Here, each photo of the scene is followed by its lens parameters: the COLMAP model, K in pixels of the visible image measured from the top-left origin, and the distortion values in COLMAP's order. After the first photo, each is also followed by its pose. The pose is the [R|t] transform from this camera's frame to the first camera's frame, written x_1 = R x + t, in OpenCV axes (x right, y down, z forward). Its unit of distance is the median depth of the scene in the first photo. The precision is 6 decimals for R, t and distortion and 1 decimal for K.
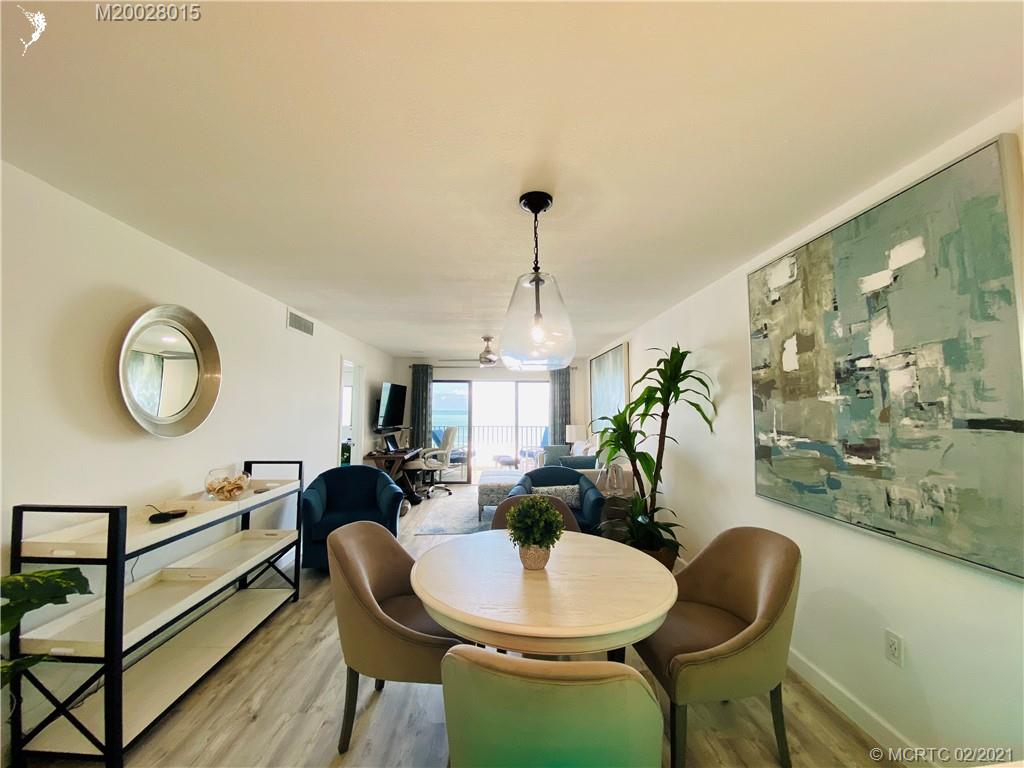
lens RADIAL K [[414.3, 0, 512.6], [0, 414.3, 381.9], [0, 0, 1]] dist [0.032933, -0.026556]
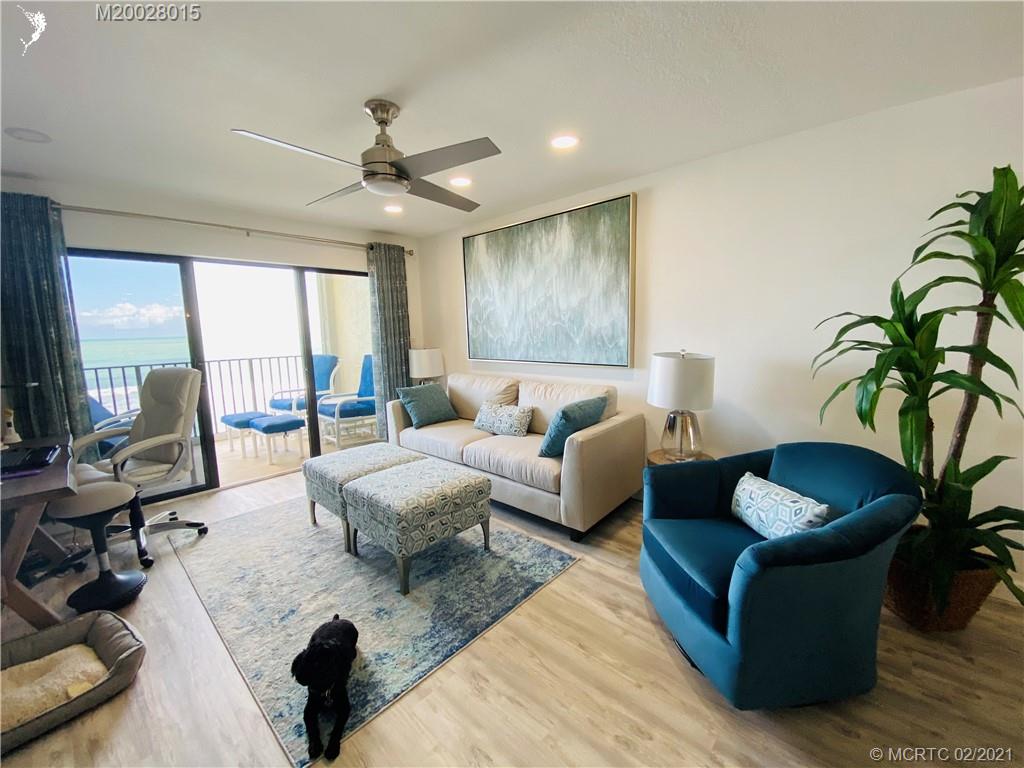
lens RADIAL K [[414.3, 0, 512.6], [0, 414.3, 381.9], [0, 0, 1]] dist [0.032933, -0.026556]
pose [[0.719314, -0.106952, 0.686403, -0.173291], [-0.018240, 0.984829, 0.172566, 0.042922], [-0.694446, -0.136649, 0.706450, 0.454478]]
